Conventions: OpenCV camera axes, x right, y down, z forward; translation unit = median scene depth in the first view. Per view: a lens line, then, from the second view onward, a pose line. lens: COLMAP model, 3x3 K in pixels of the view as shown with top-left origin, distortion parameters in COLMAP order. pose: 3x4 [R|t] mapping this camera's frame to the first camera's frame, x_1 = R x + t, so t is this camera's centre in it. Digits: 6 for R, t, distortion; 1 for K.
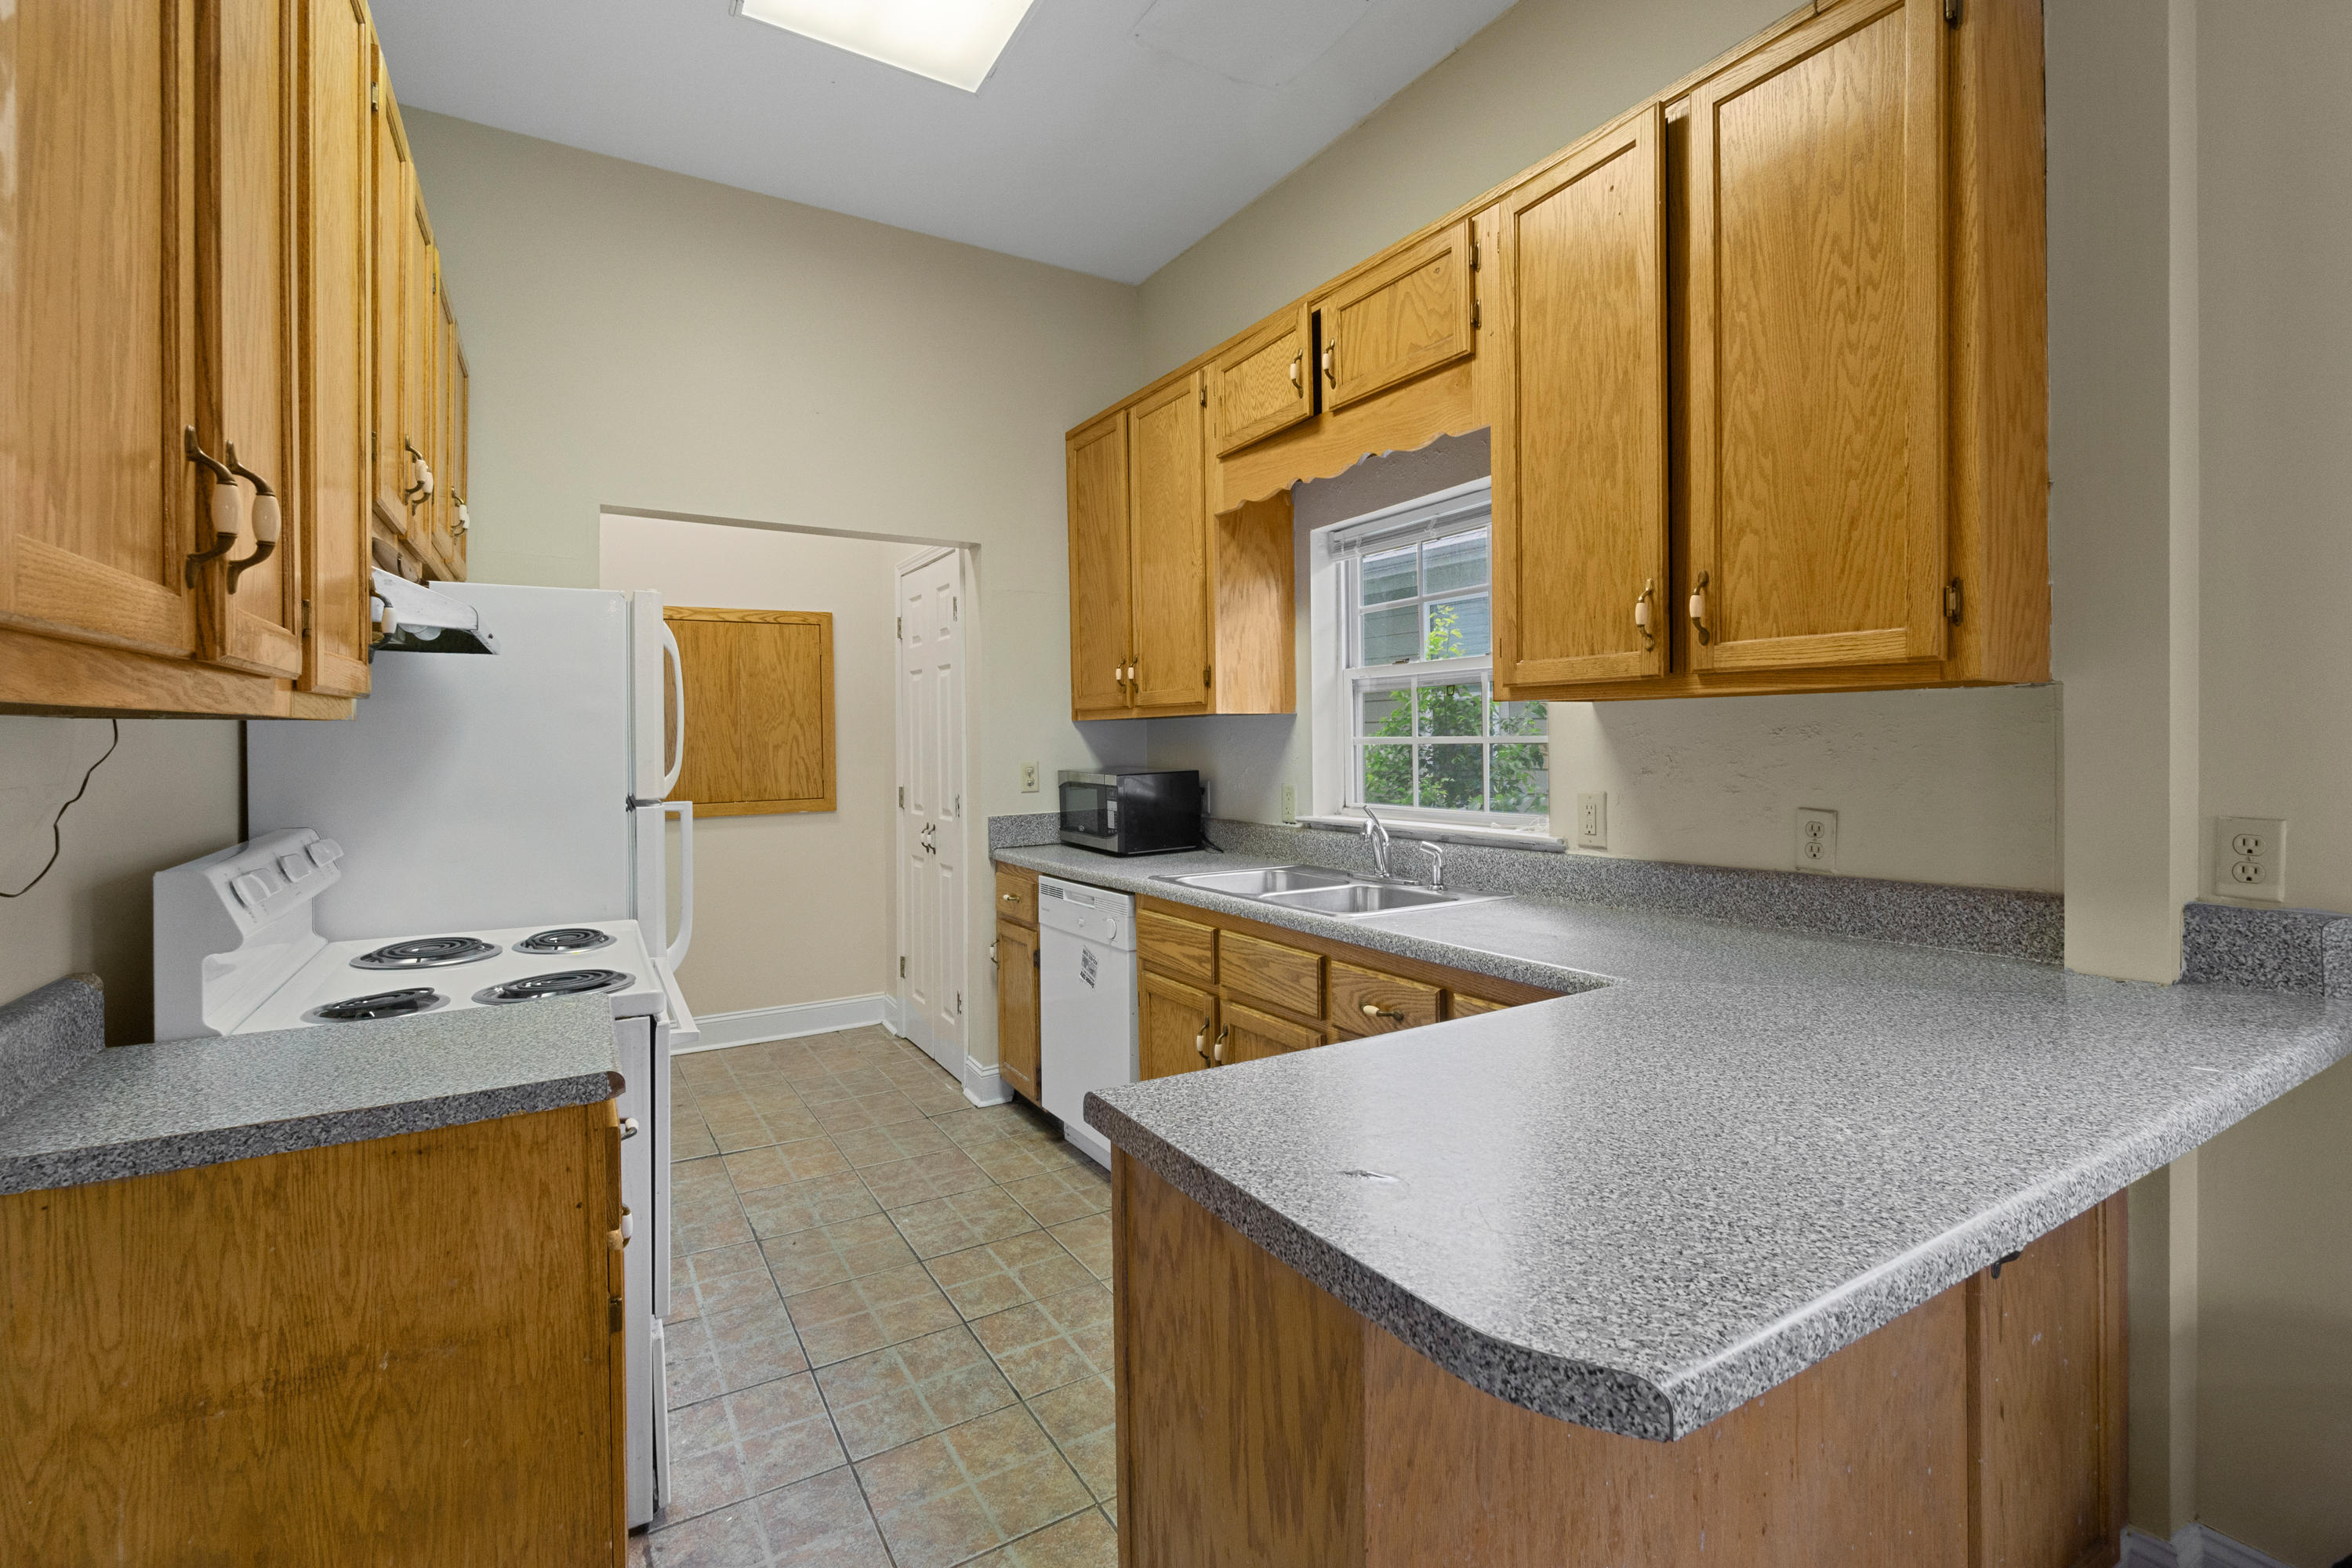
lens RADIAL K [[1024.8, 0, 1173.6], [0, 1024.8, 737.2], [0, 0, 1]] dist [0.000109, -0.000023]
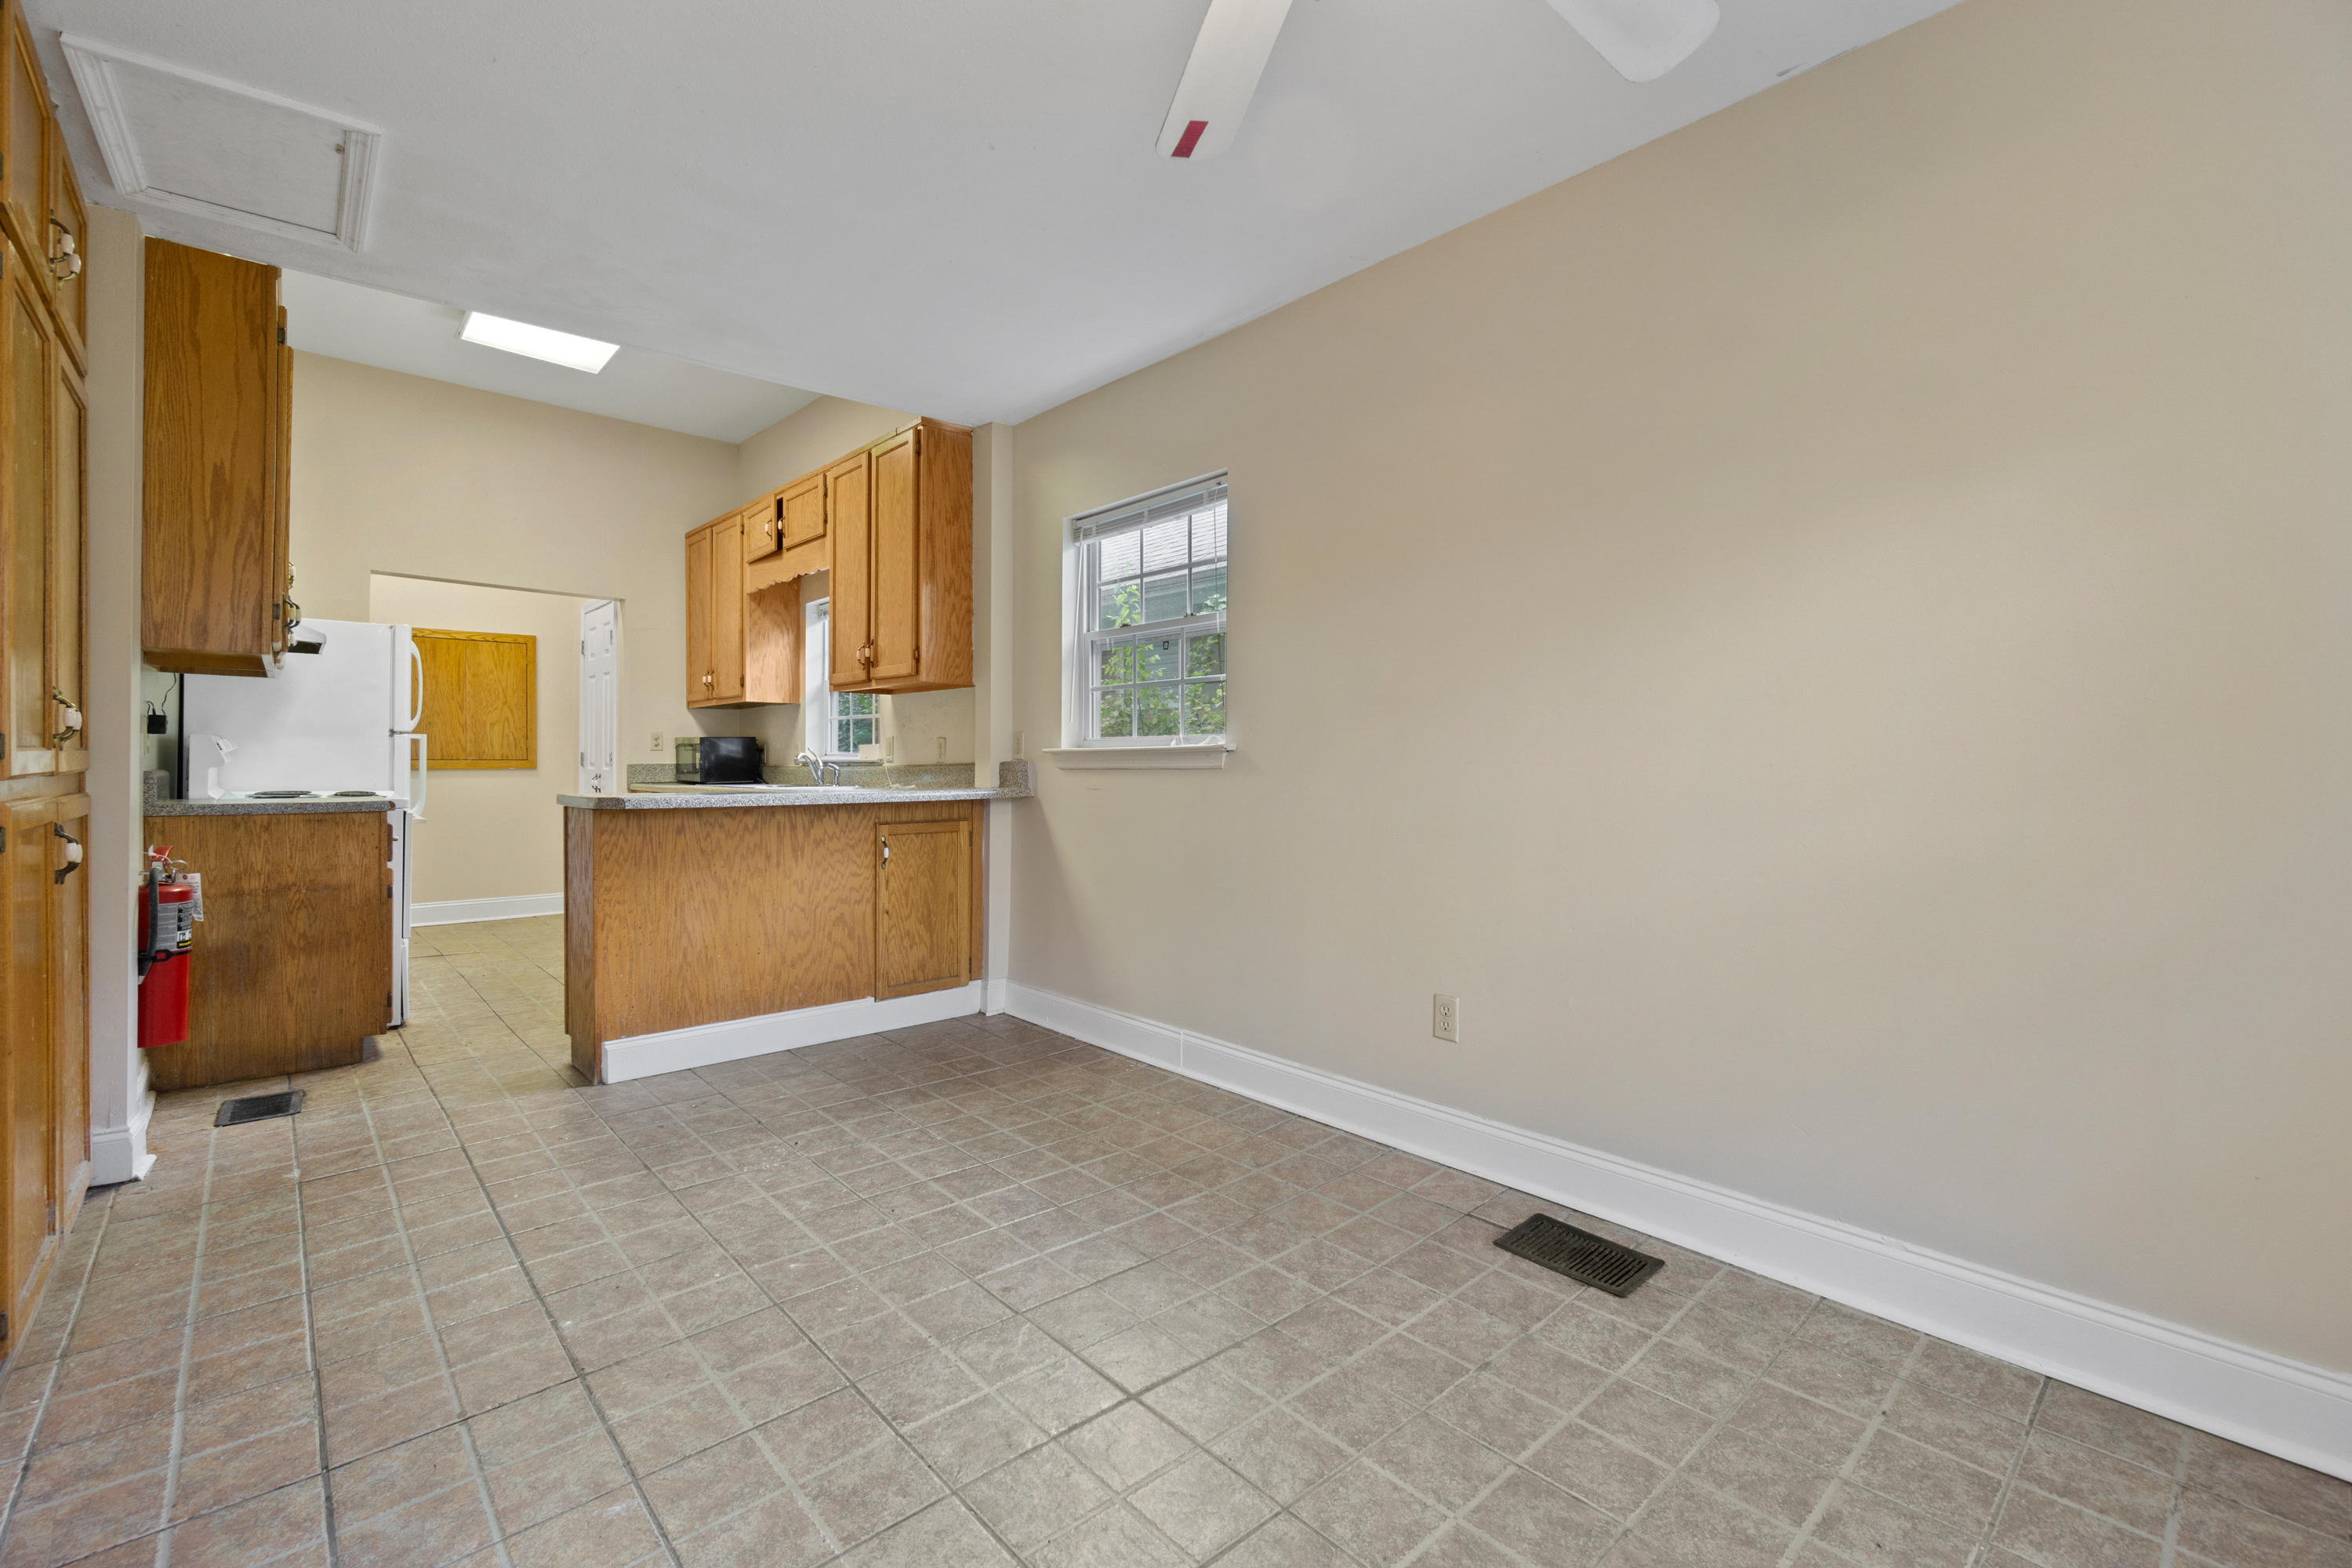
lens RADIAL K [[1024.8, 0, 1172.8], [0, 1024.8, 764.7], [0, 0, 1]] dist [0.000109, -0.000023]
pose [[0.982991, 0.017441, 0.182826, 0.461956], [-0.016766, 0.999846, -0.005236, 0.087939], [-0.182889, 0.002082, 0.983131, -0.952158]]
